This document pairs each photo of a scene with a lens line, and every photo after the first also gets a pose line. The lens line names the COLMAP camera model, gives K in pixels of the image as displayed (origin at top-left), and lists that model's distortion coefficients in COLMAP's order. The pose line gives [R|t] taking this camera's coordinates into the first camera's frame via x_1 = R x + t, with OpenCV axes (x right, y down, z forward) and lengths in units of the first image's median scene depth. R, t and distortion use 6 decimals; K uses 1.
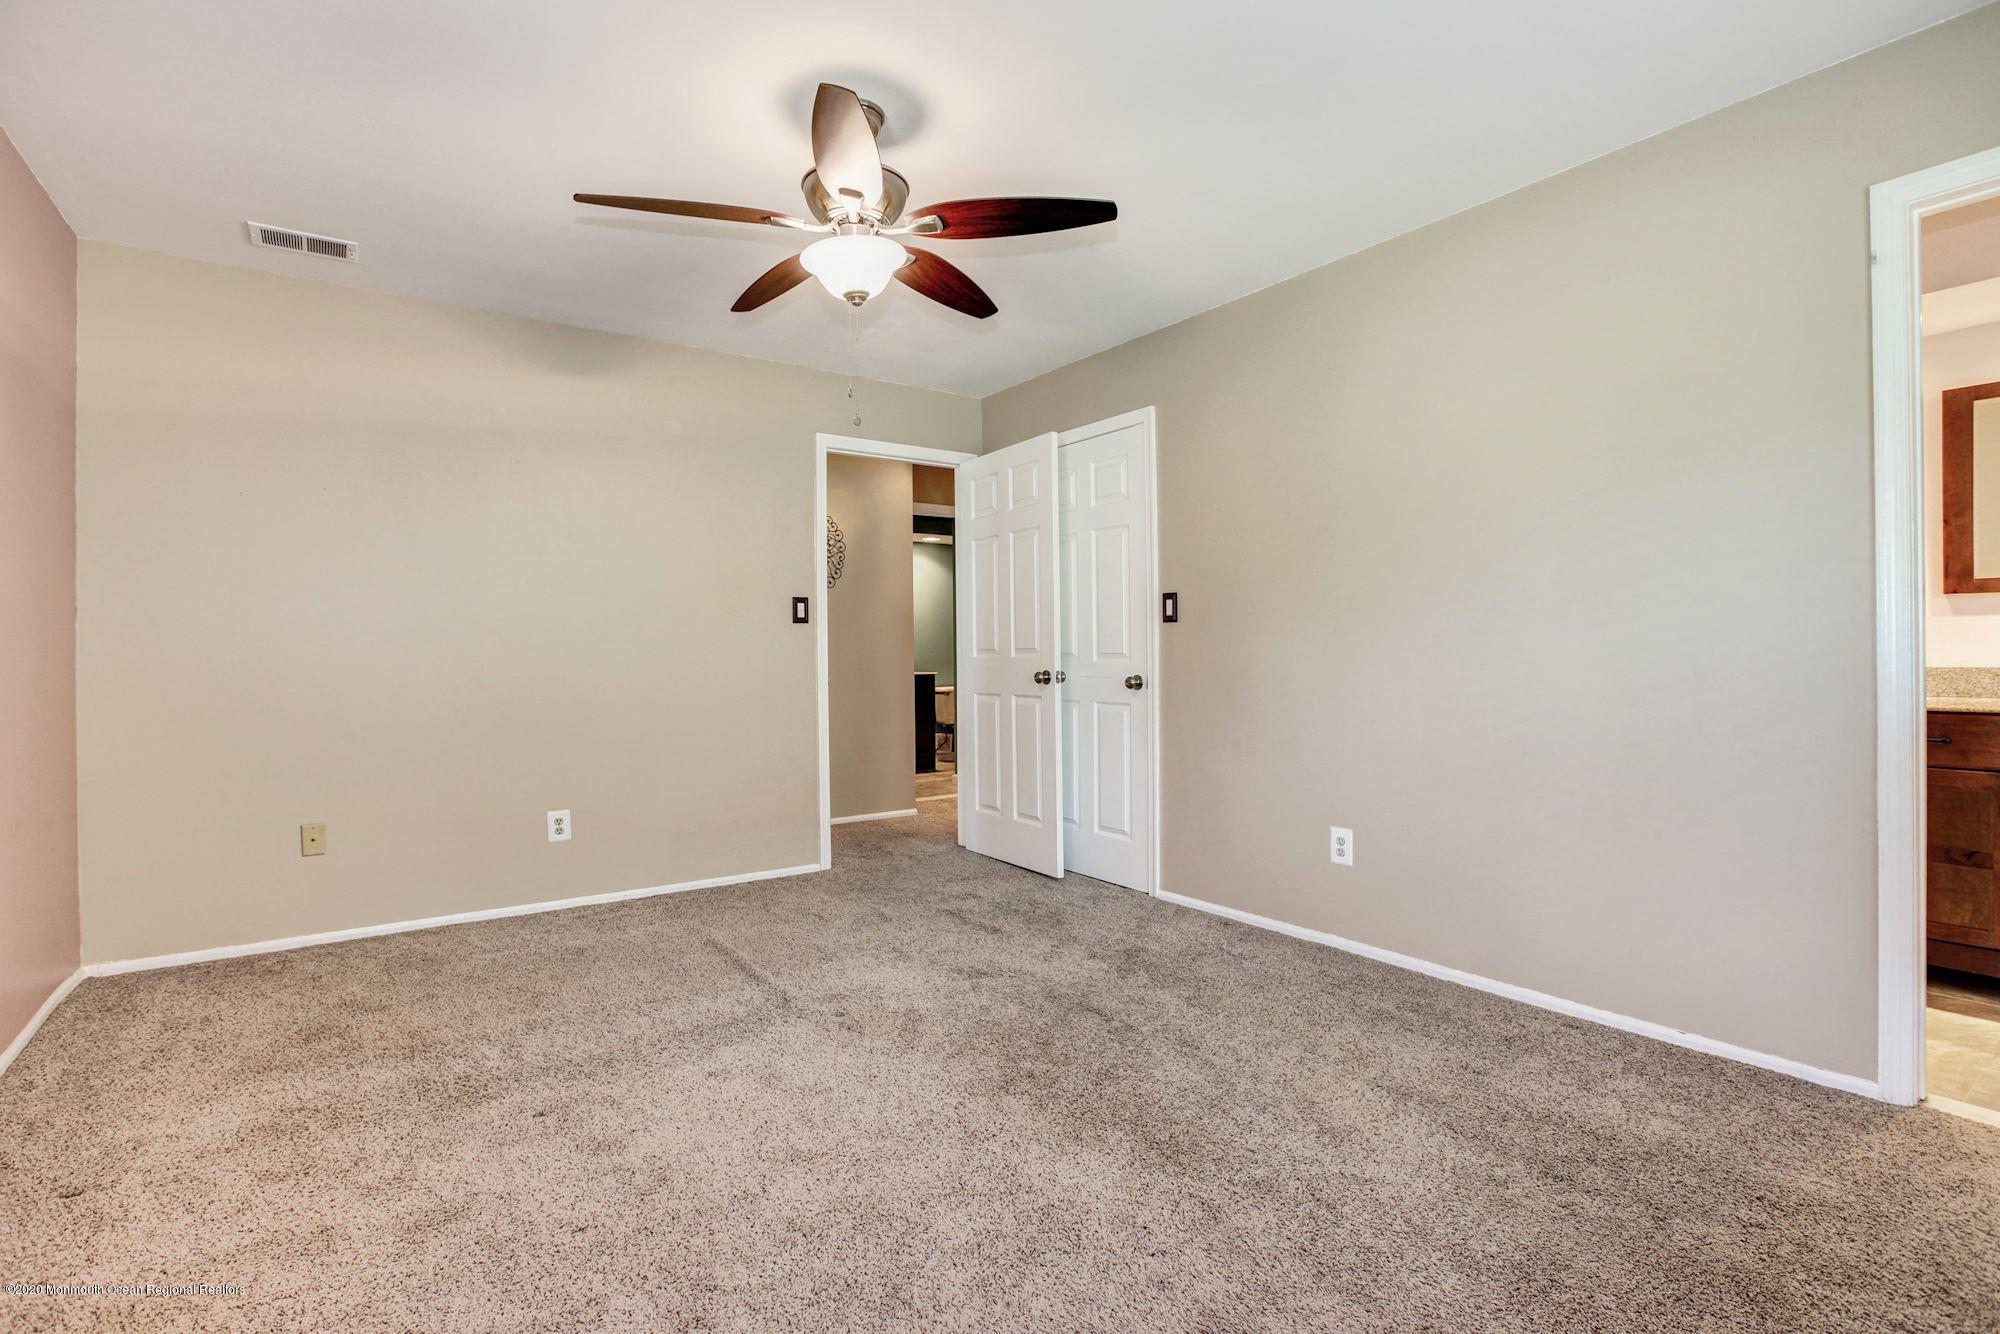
lens RADIAL K [[935.2, 0, 992.3], [0, 935.2, 660.4], [0, 0, 1]] dist [-0.049695, 0.017470]
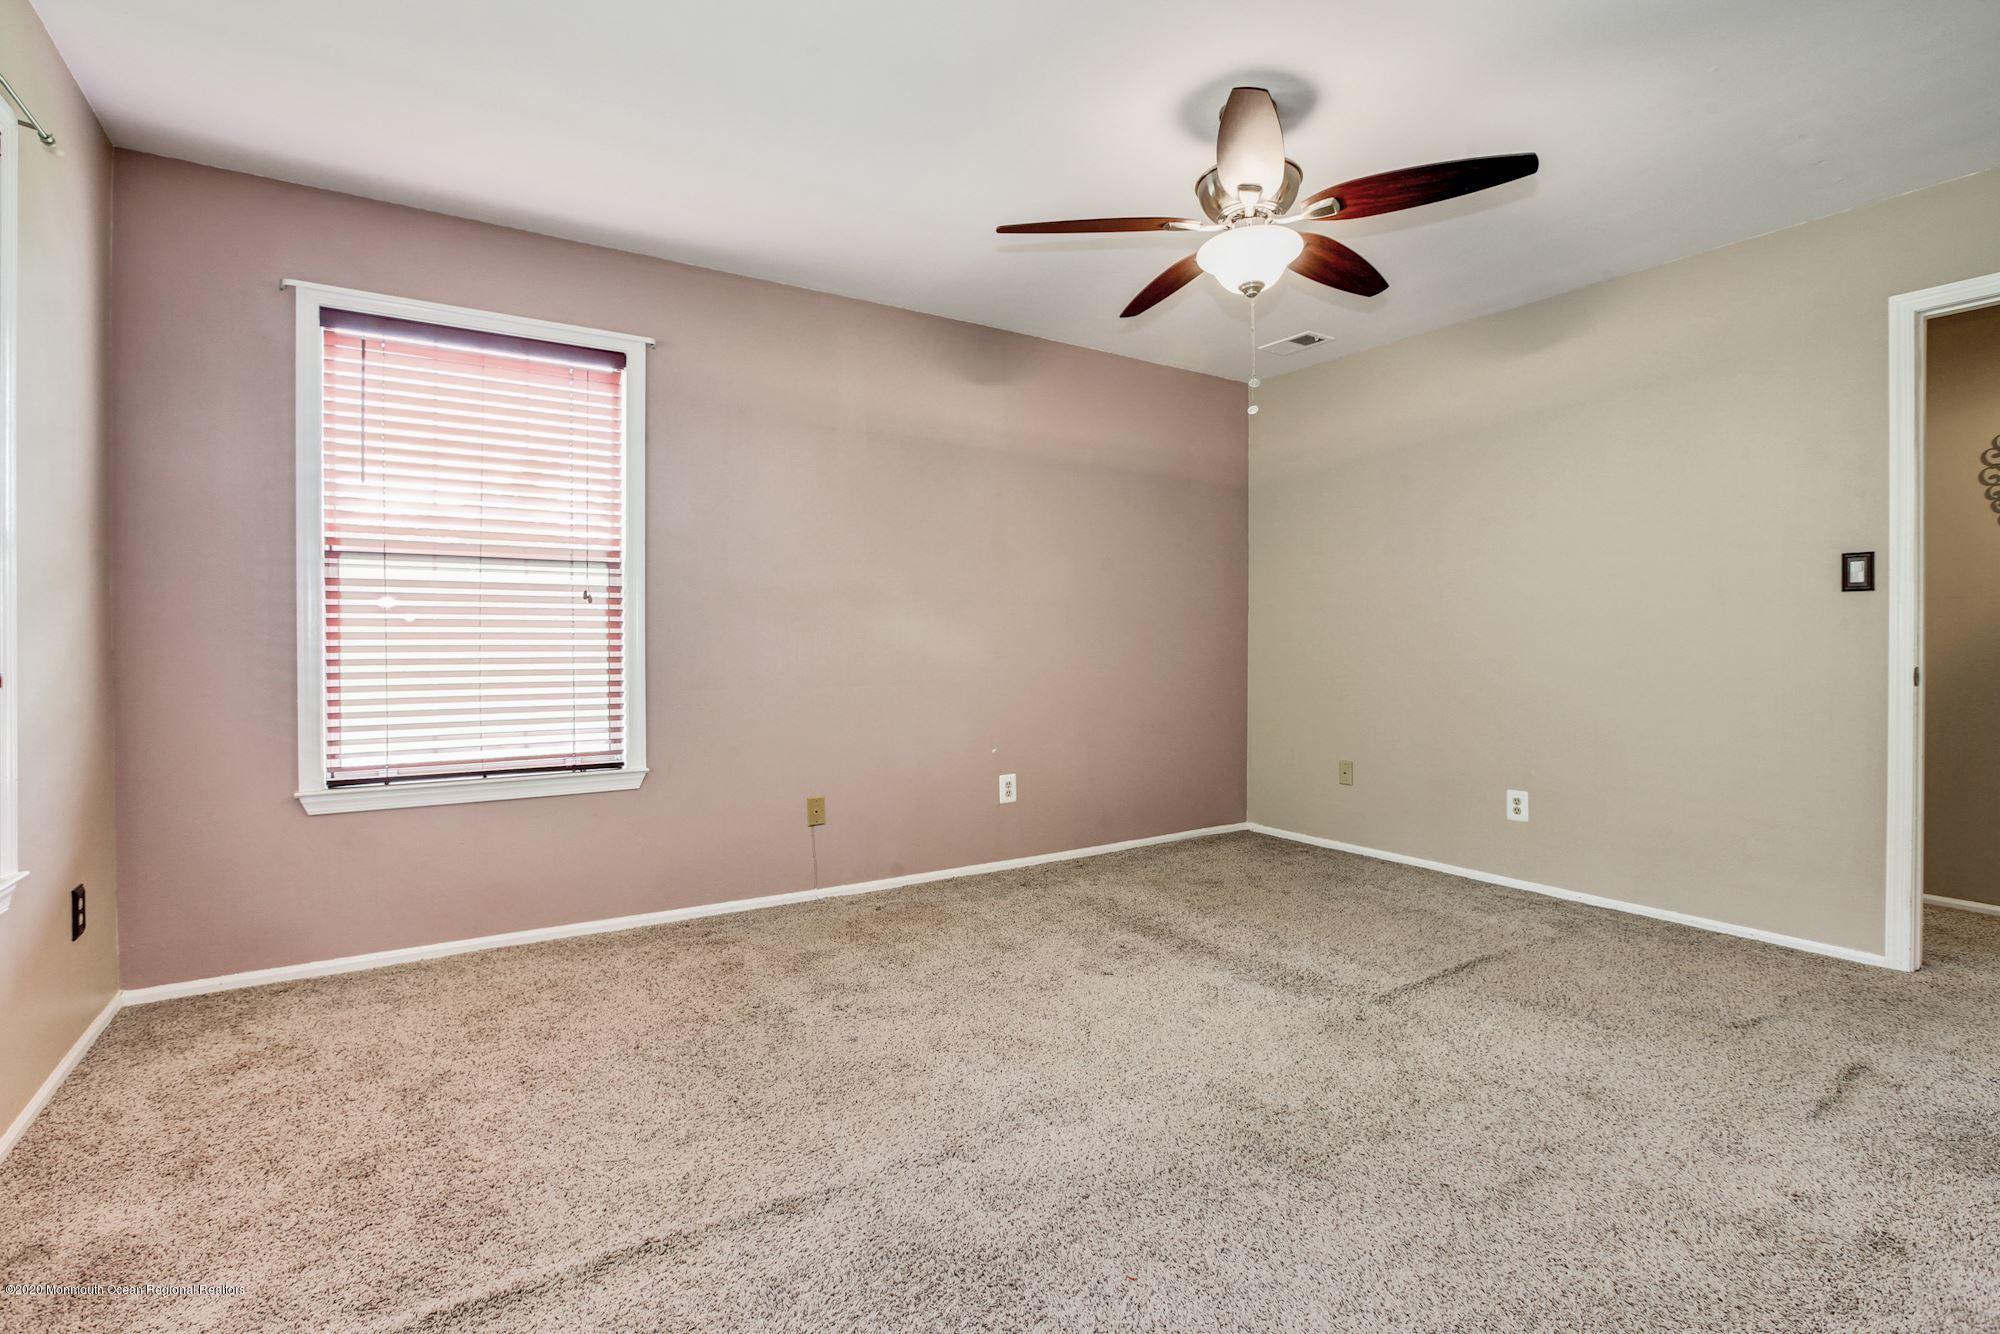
lens RADIAL K [[935.2, 0, 992.3], [0, 935.2, 660.4], [0, 0, 1]] dist [-0.049695, 0.017470]
pose [[-0.039040, 0.032636, -0.998705, 0.698026], [-0.008339, 0.999421, 0.032985, -0.009115], [0.999203, 0.009616, -0.038745, 0.595357]]
